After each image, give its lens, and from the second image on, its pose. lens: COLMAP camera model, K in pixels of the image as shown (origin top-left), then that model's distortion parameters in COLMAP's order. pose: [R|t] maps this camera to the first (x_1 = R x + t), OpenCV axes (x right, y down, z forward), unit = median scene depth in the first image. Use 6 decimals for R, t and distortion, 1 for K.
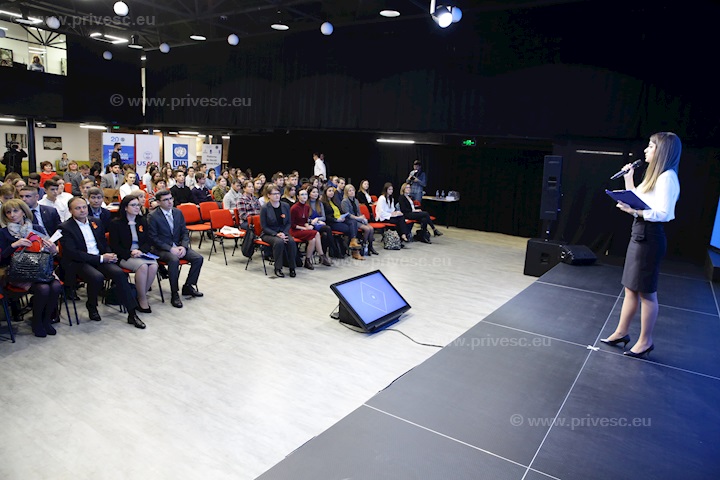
lens RADIAL K [[491.6, 0, 360.0], [0, 491.6, 240.0], [0, 0, 1]] dist [-0.000097, -0.000034]
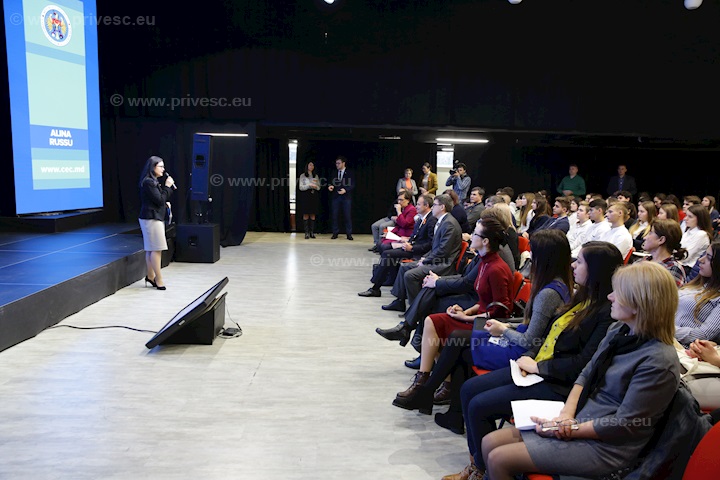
lens RADIAL K [[587.8, 0, 360.0], [0, 587.8, 240.0], [0, 0, 1]] dist [-0.002821, -0.000690]
pose [[-0.818276, -0.015875, -0.574607, 0.340821], [-0.181909, 0.955396, 0.232654, -0.252890], [0.545284, 0.294901, -0.784665, 1.808847]]
